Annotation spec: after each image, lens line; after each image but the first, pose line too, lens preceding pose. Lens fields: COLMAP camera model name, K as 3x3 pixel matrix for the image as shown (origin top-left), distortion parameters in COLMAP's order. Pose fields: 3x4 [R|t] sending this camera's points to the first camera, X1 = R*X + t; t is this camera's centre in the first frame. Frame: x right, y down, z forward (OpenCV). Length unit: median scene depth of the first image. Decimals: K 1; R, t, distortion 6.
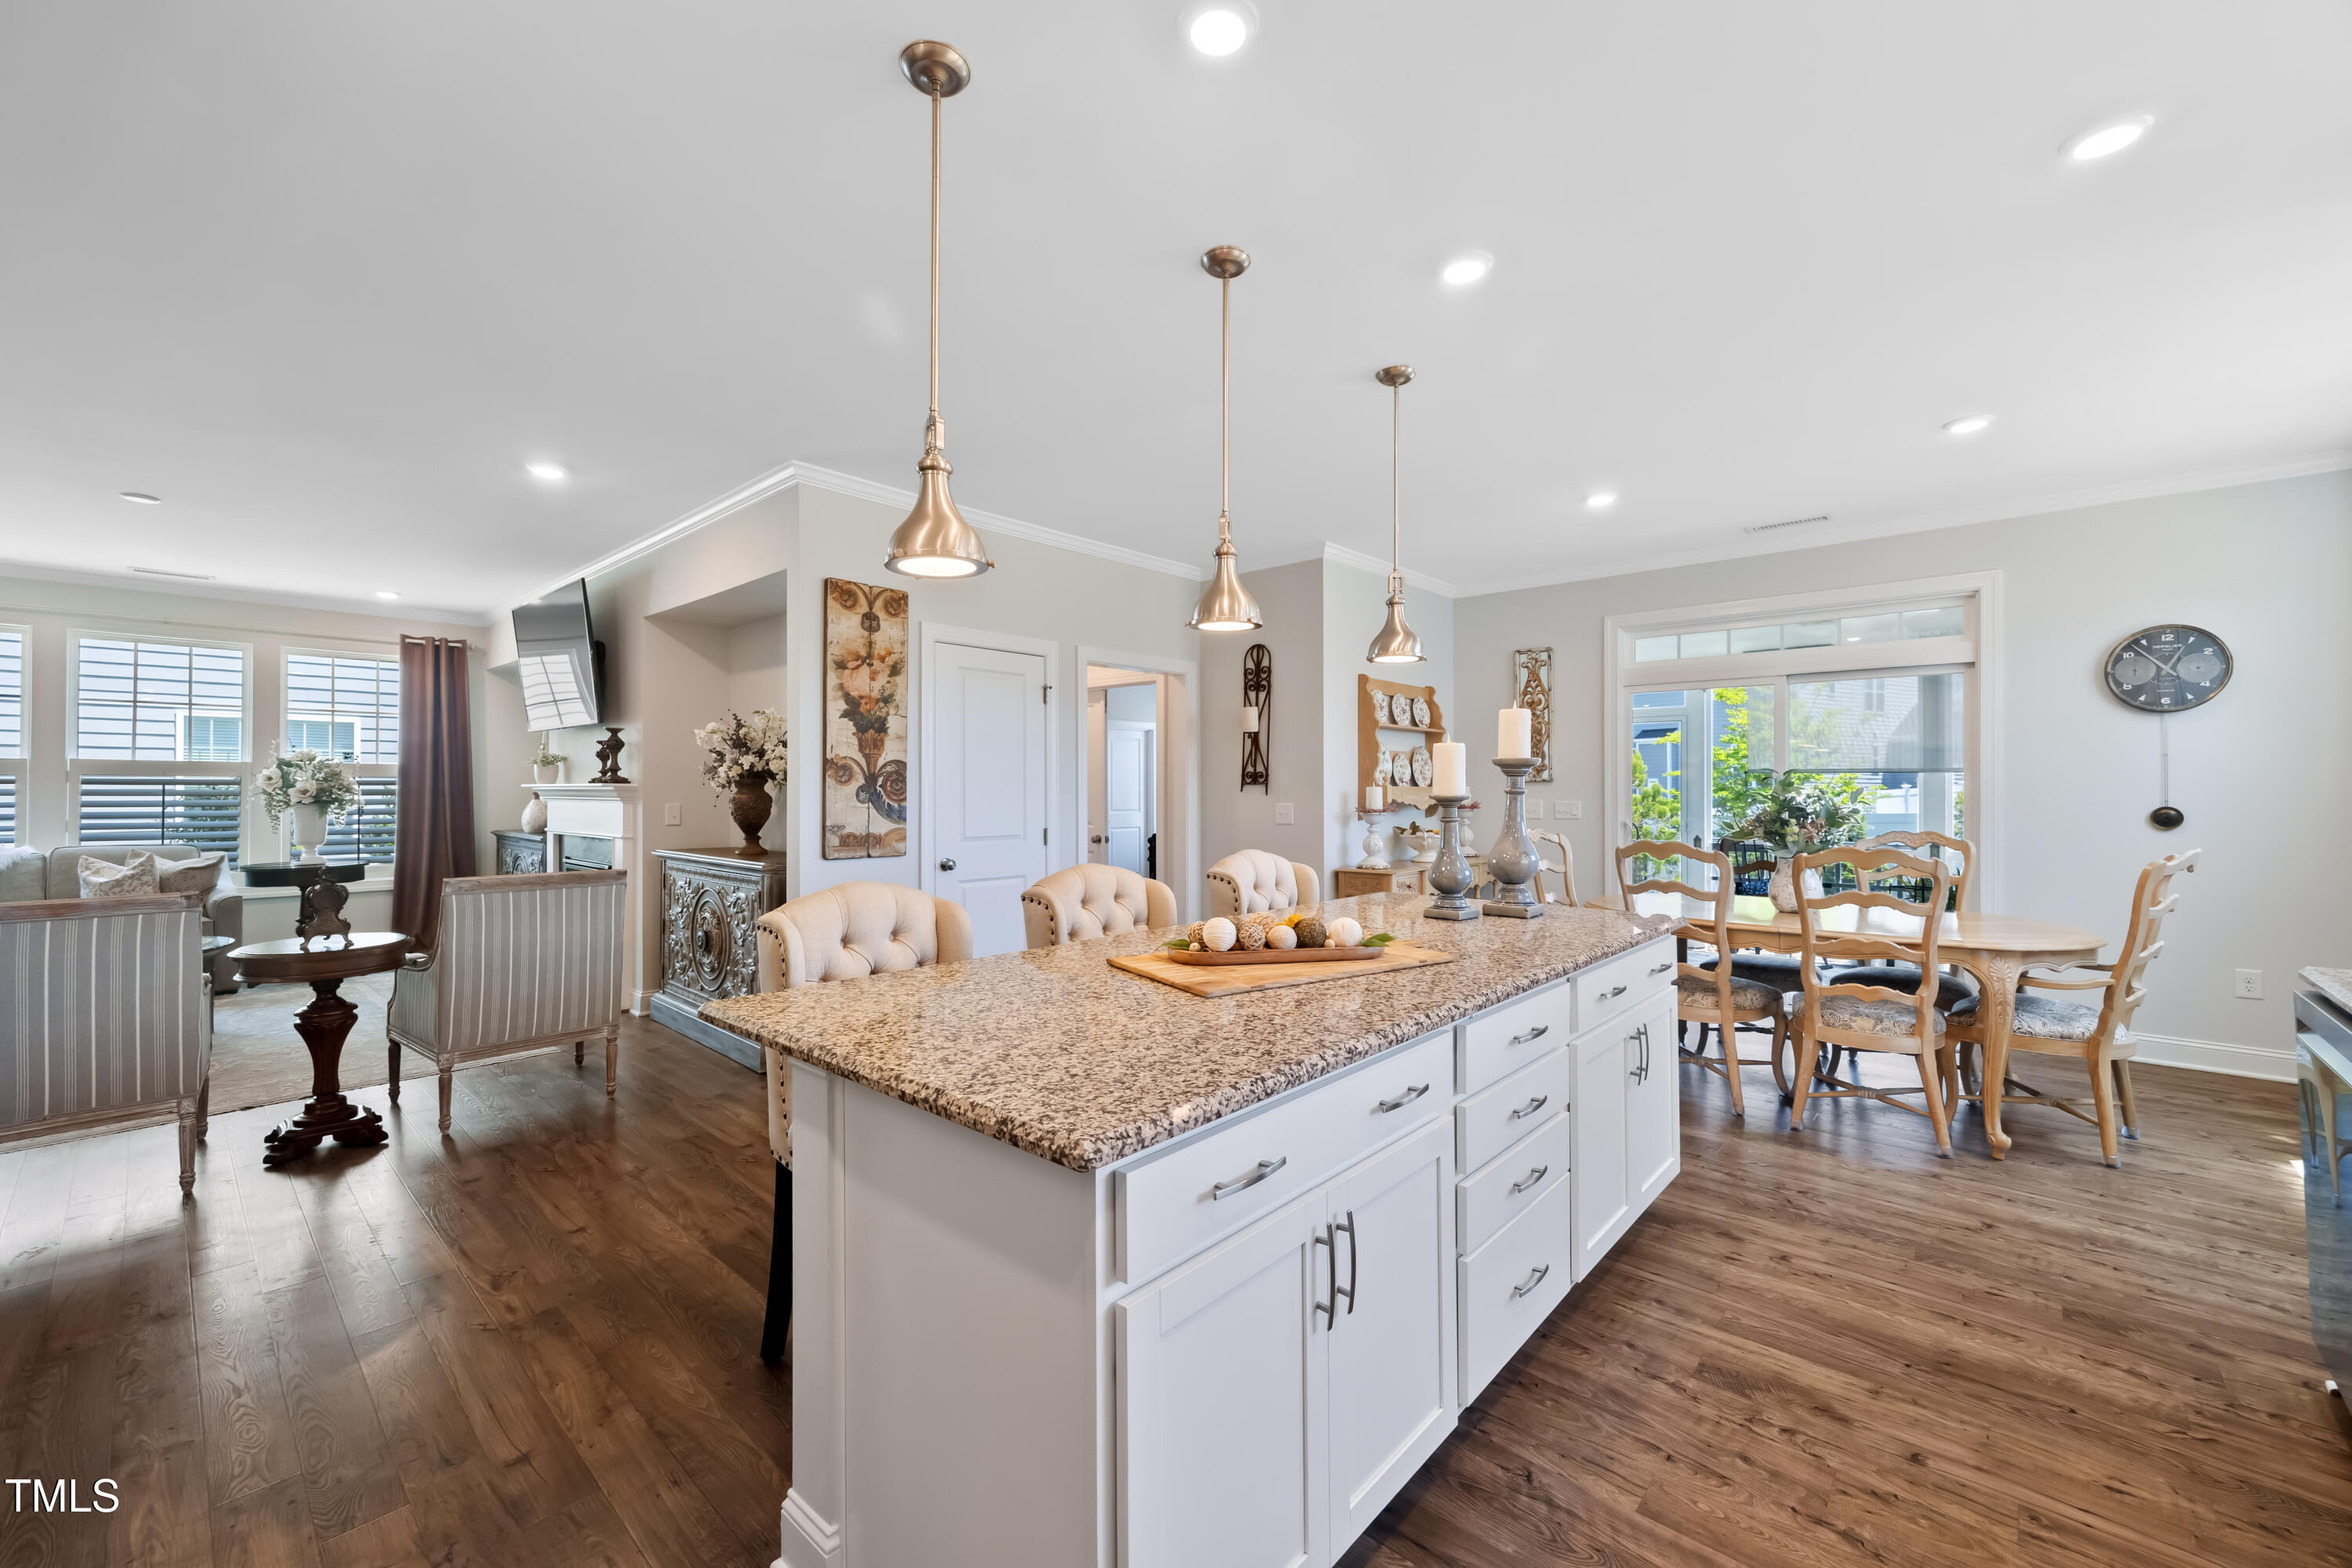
lens RADIAL K [[948.3, 0, 1150.6], [0, 948.3, 786.1], [0, 0, 1]] dist [0.001626, 0.000441]
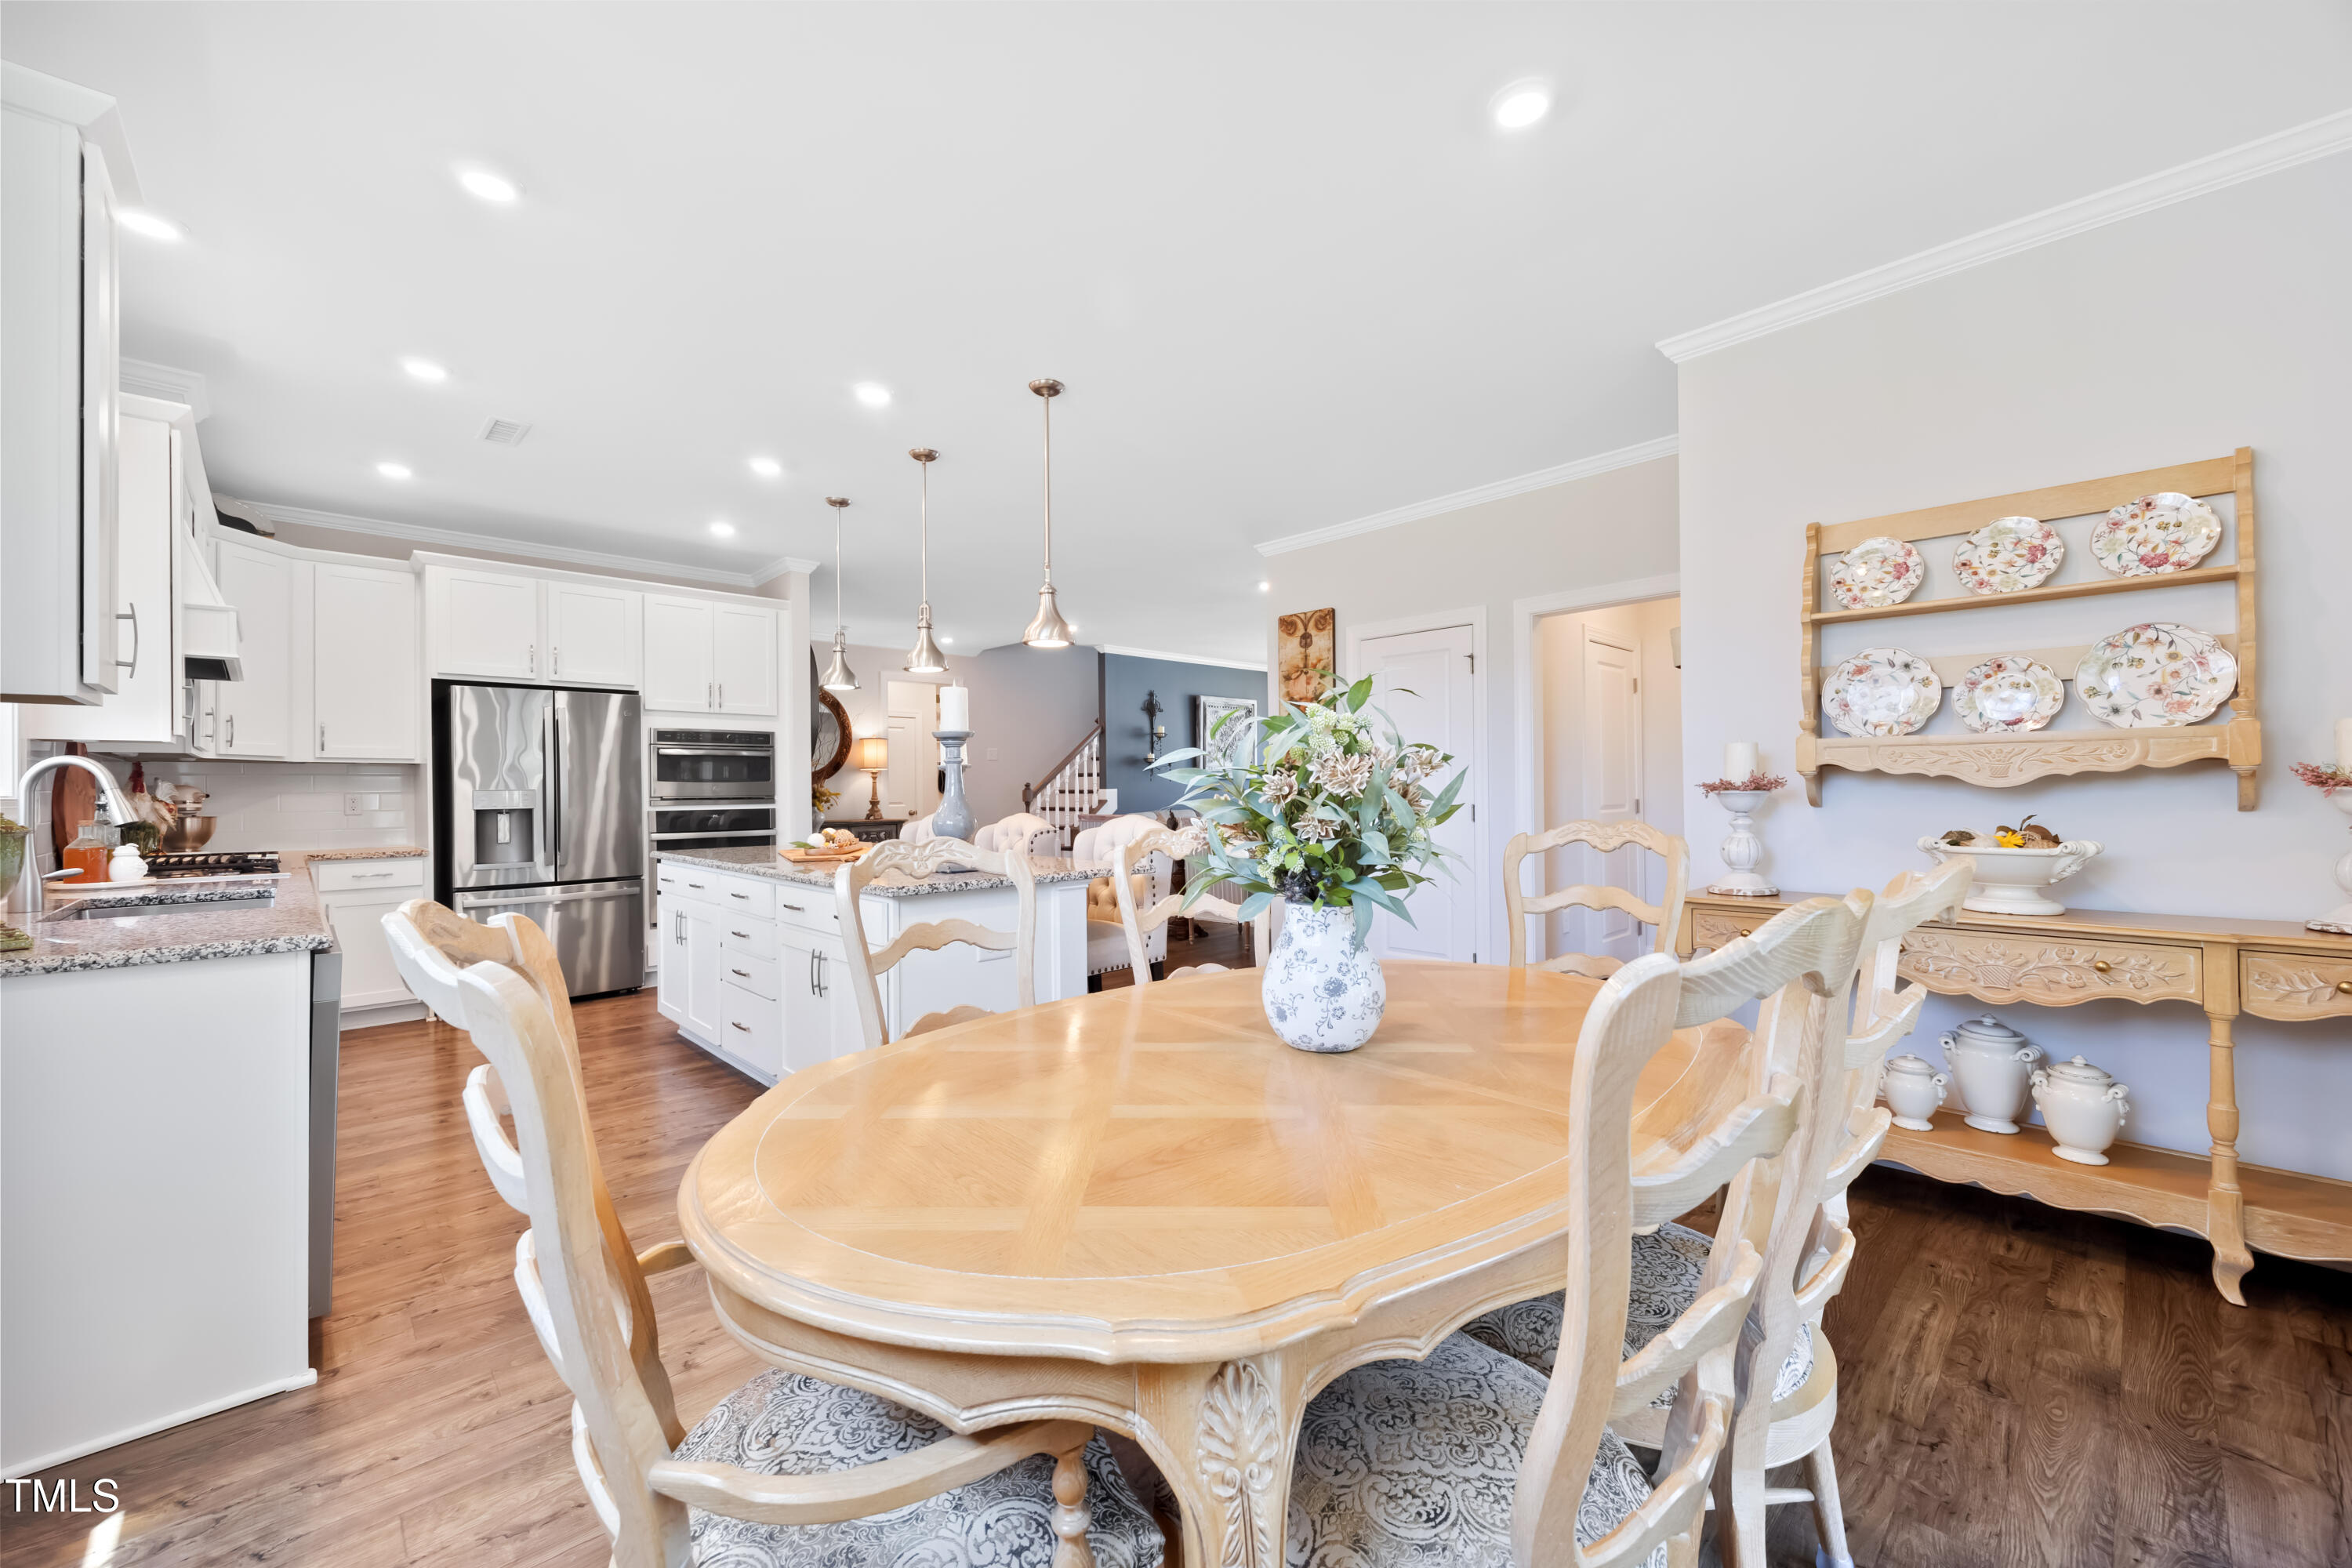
lens RADIAL K [[924.8, 0, 1172.1], [0, 924.8, 791.0], [0, 0, 1]] dist [-0.002910, -0.000043]
pose [[-0.071056, 0.003144, -0.997467, 0.983367], [0.013230, 0.999910, 0.002210, 0.028467], [0.997385, -0.013039, -0.071091, 0.904591]]
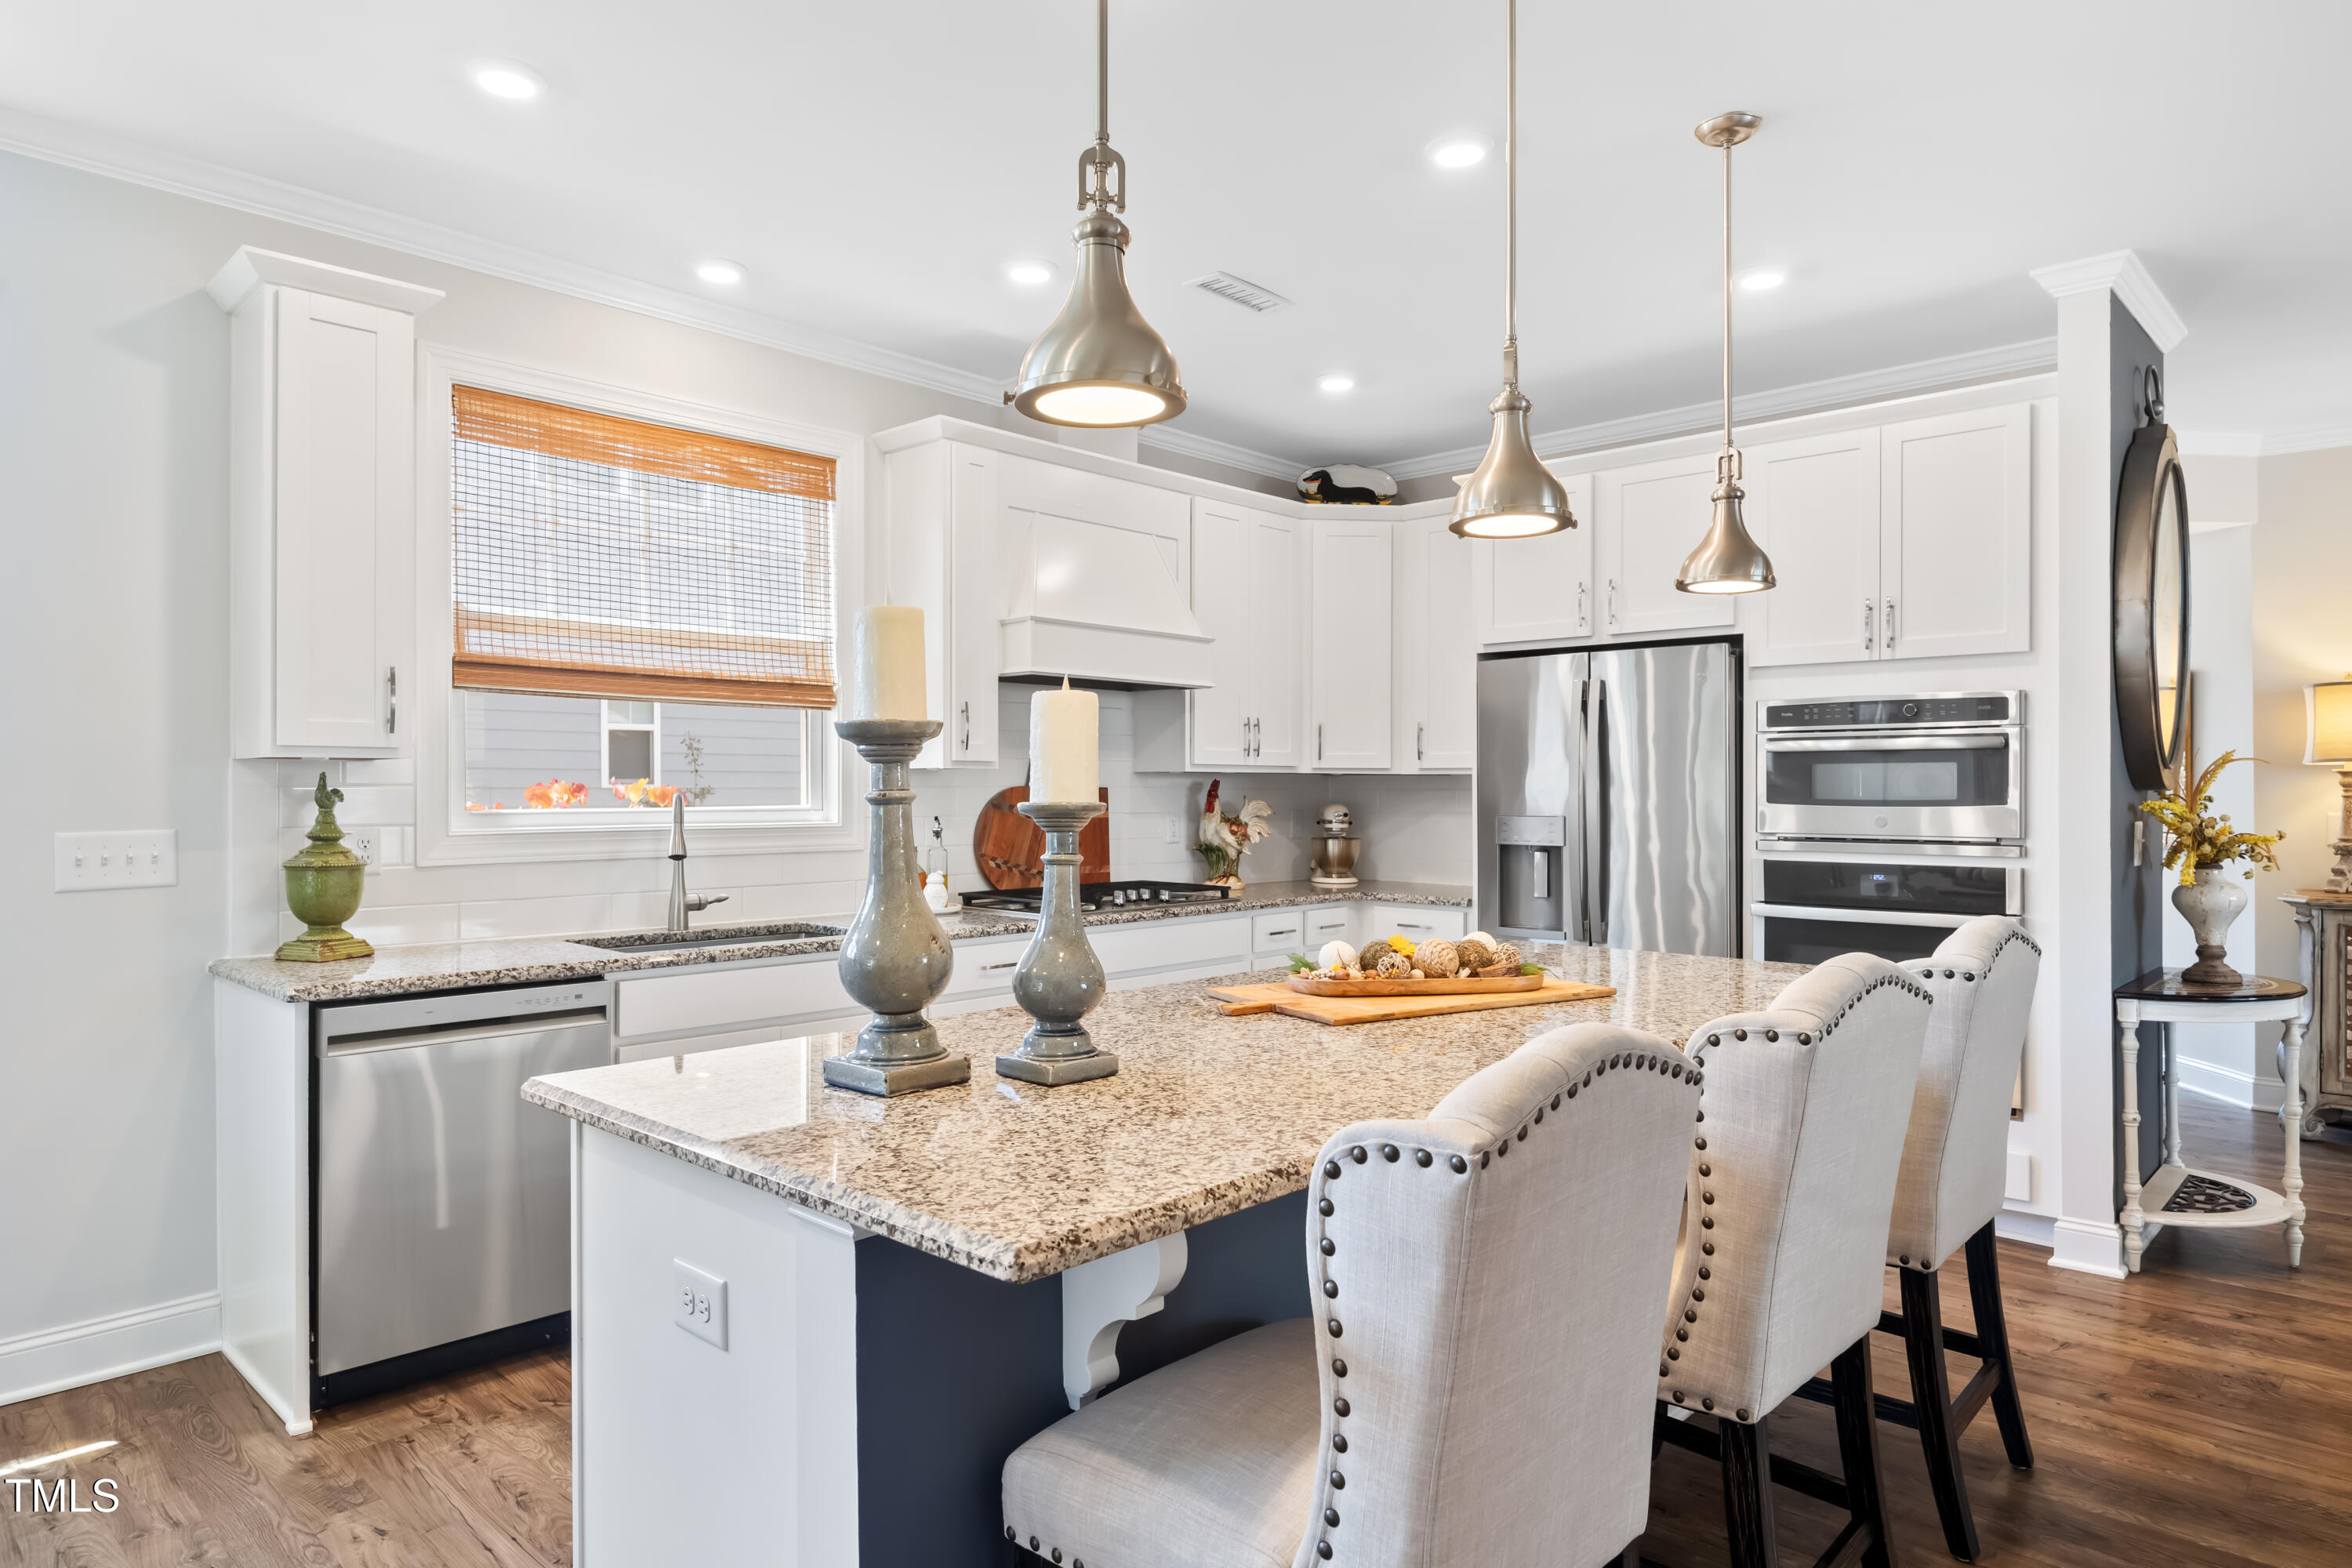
lens RADIAL K [[1360.5, 0, 1176.0], [0, 1360.5, 784.0], [0, 0, 1]] dist [-0.032361, 0.001222]
pose [[-0.999895, 0.001024, 0.014471, 0.167494], [0.000894, 0.999959, -0.008987, 0.003126], [-0.014480, -0.008973, -0.999855, 1.088937]]
